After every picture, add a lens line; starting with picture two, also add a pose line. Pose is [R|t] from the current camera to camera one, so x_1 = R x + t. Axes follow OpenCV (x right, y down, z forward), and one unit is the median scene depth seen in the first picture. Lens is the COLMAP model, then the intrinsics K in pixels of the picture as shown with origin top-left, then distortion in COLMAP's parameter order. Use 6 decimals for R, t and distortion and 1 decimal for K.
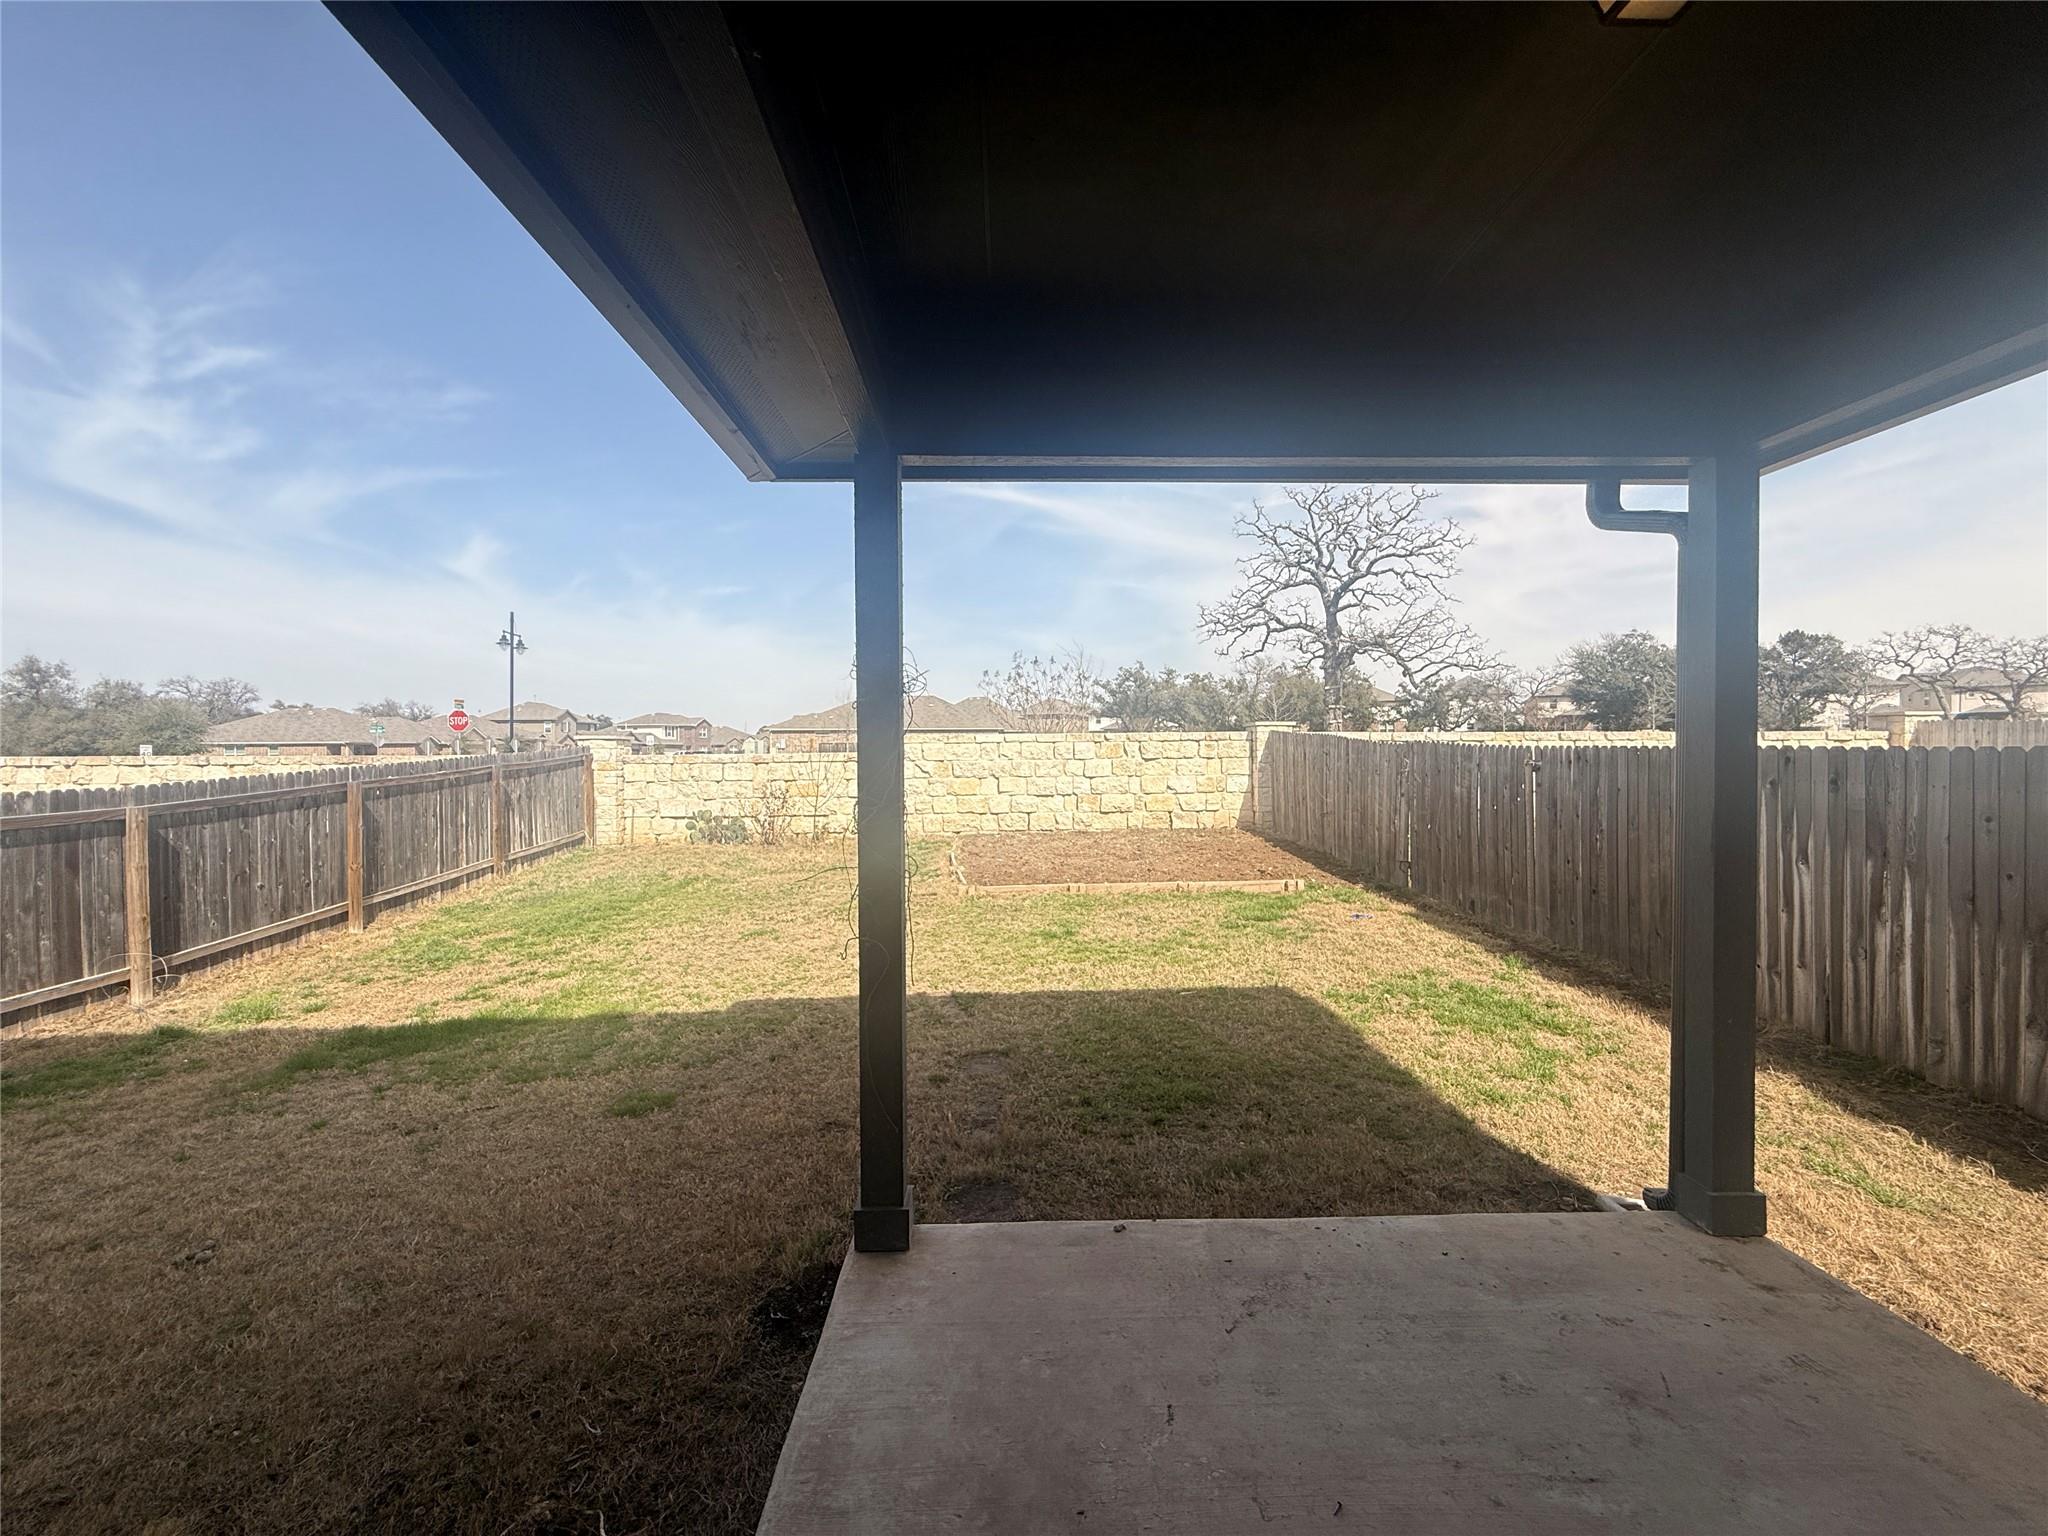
lens RADIAL K [[820.2, 0, 1018.7], [0, 820.2, 769.1], [0, 0, 1]] dist [0.001387, 0.001195]
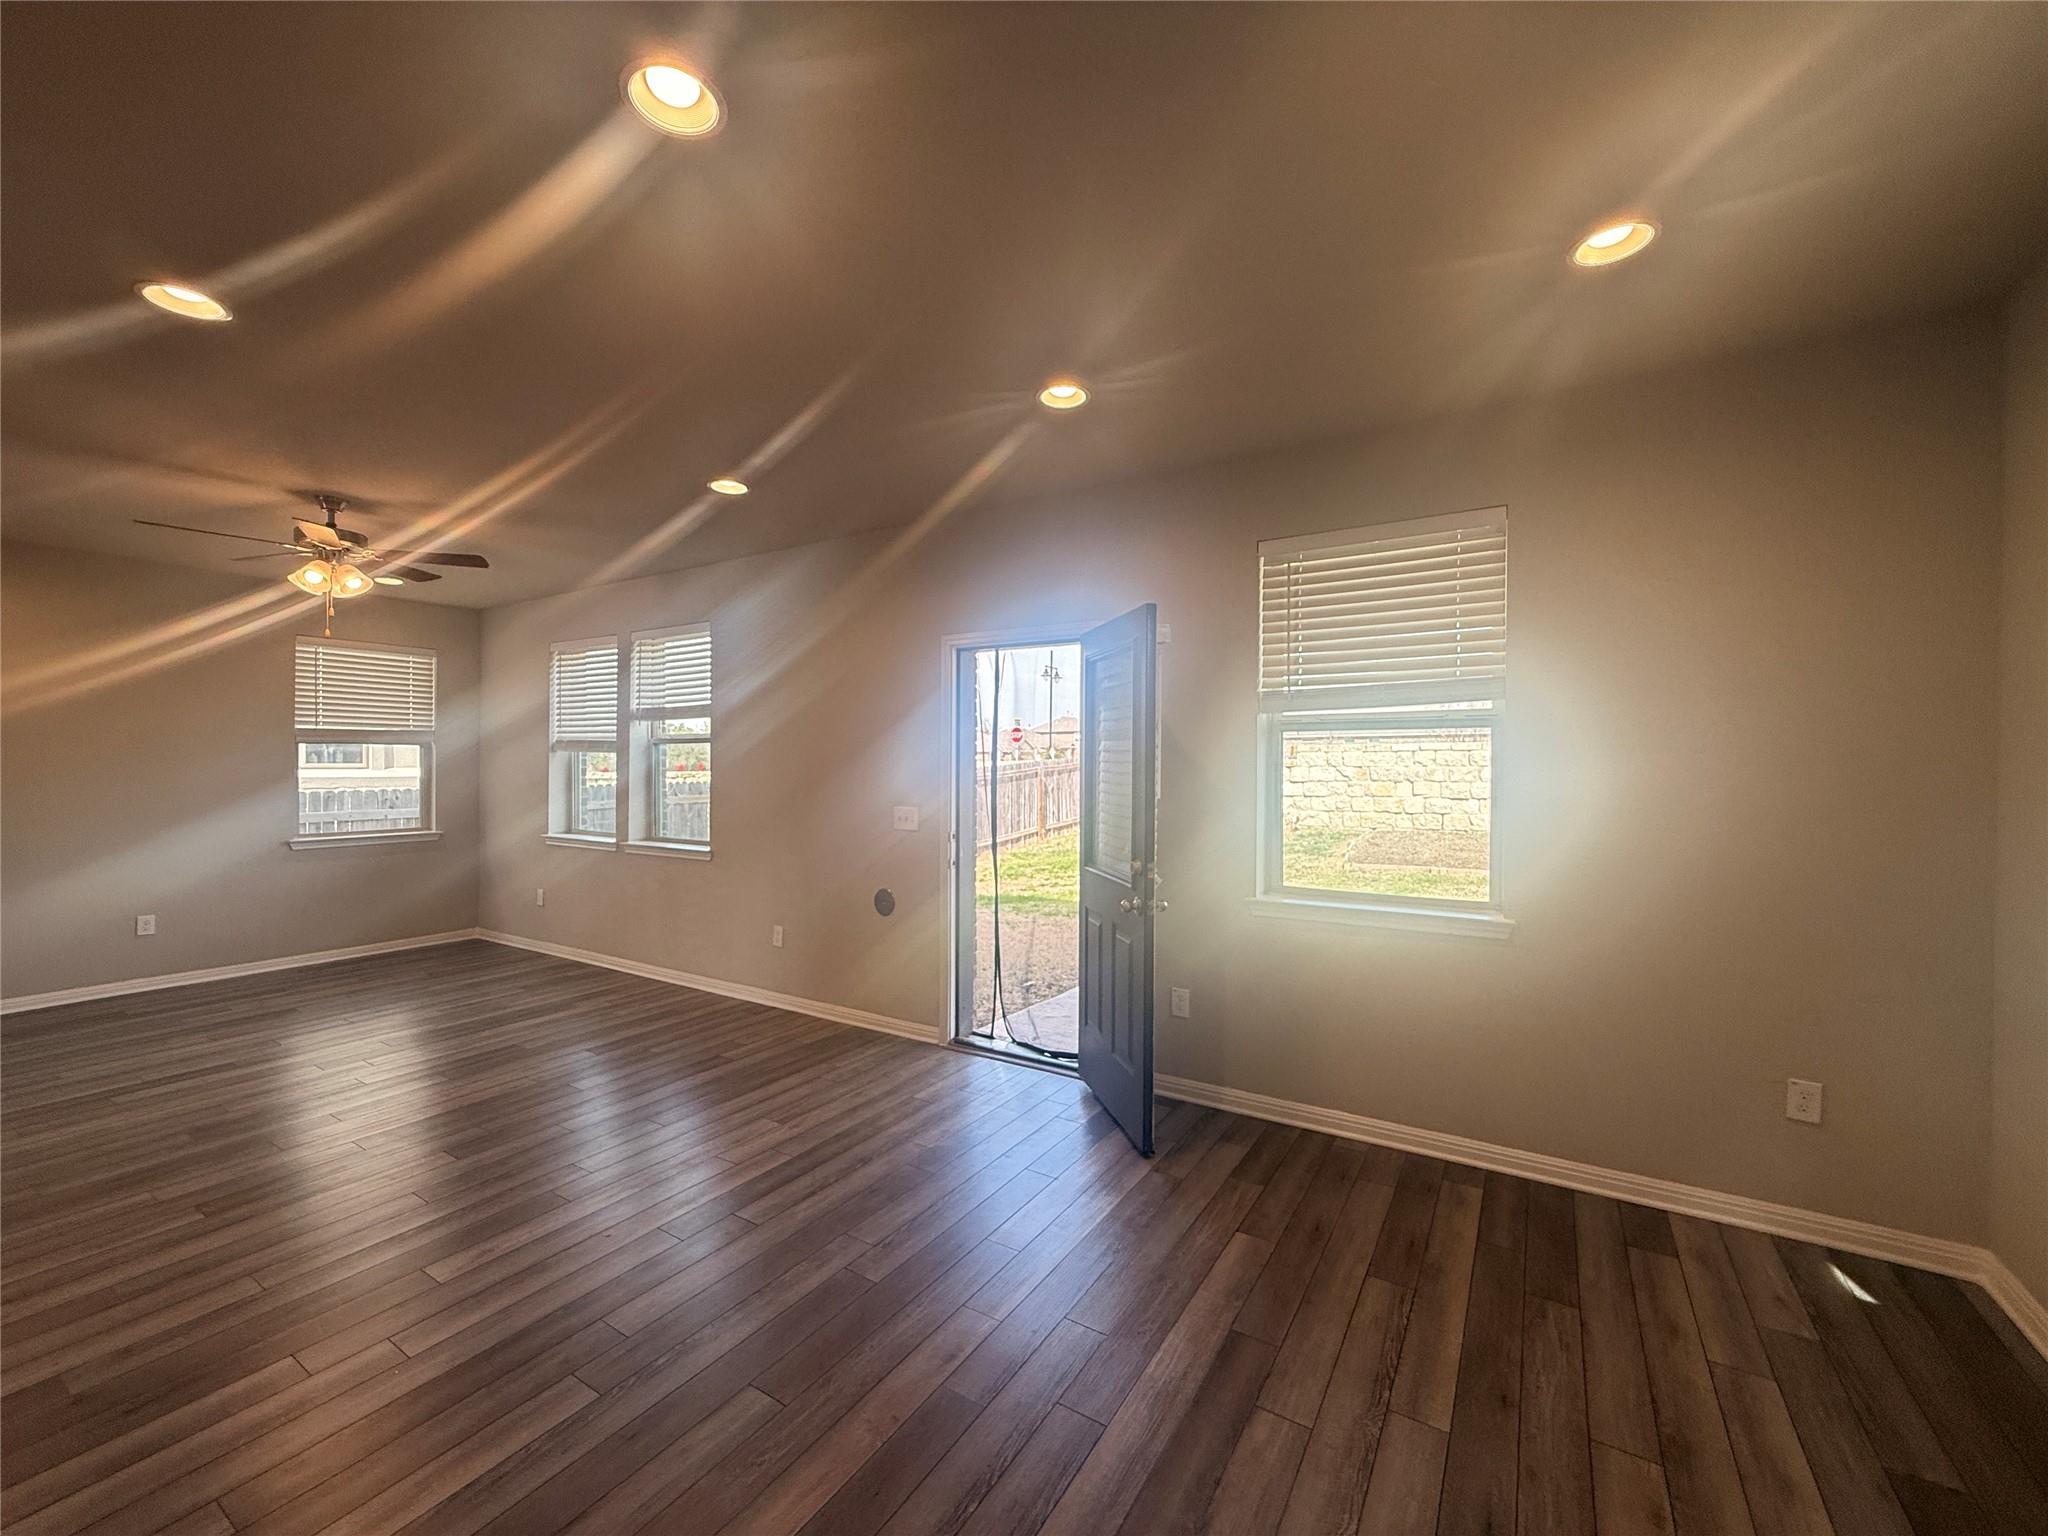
lens RADIAL K [[820.2, 0, 1034.8], [0, 820.2, 768.2], [0, 0, 1]] dist [0.001387, 0.001195]
pose [[0.840382, 0.007996, -0.541935, 0.154463], [-0.012777, 0.999906, -0.005060, 0.003704], [0.541844, 0.011177, 0.840405, -0.244050]]
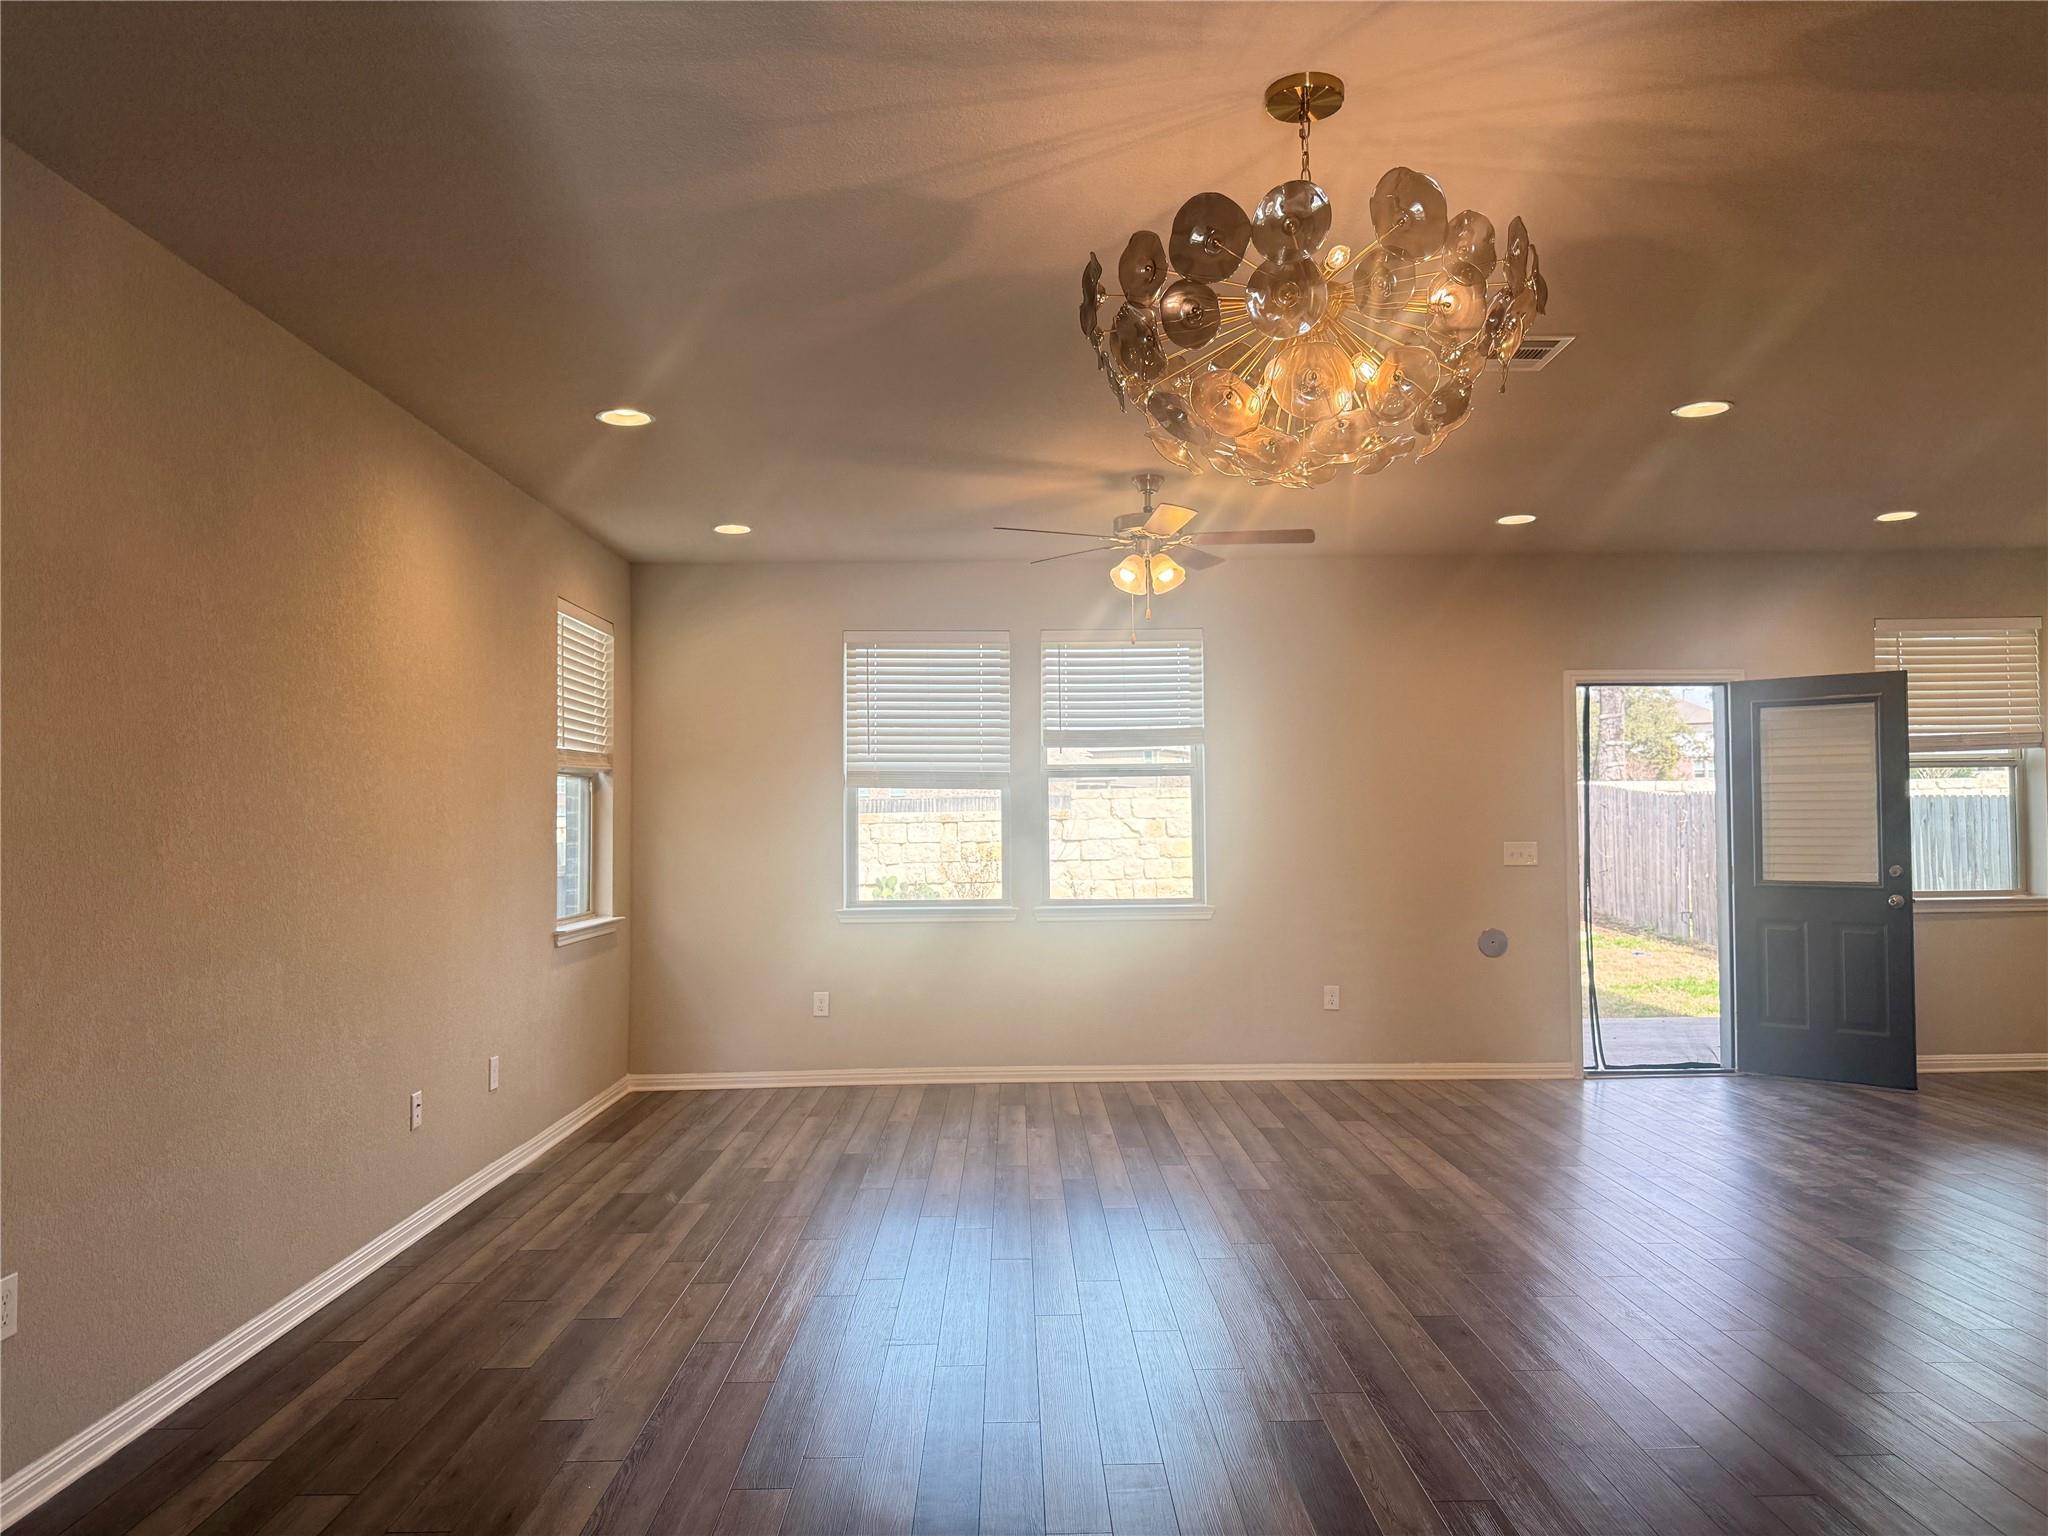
lens RADIAL K [[1430.2, 0, 1031.3], [0, 1430.2, 765.1], [0, 0, 1]] dist [0.058144, -0.067564]
pose [[0.999780, -0.008498, -0.019201, -0.197952], [0.007438, 0.998479, -0.054631, 0.015817], [0.019636, 0.054476, 0.998322, -0.528673]]
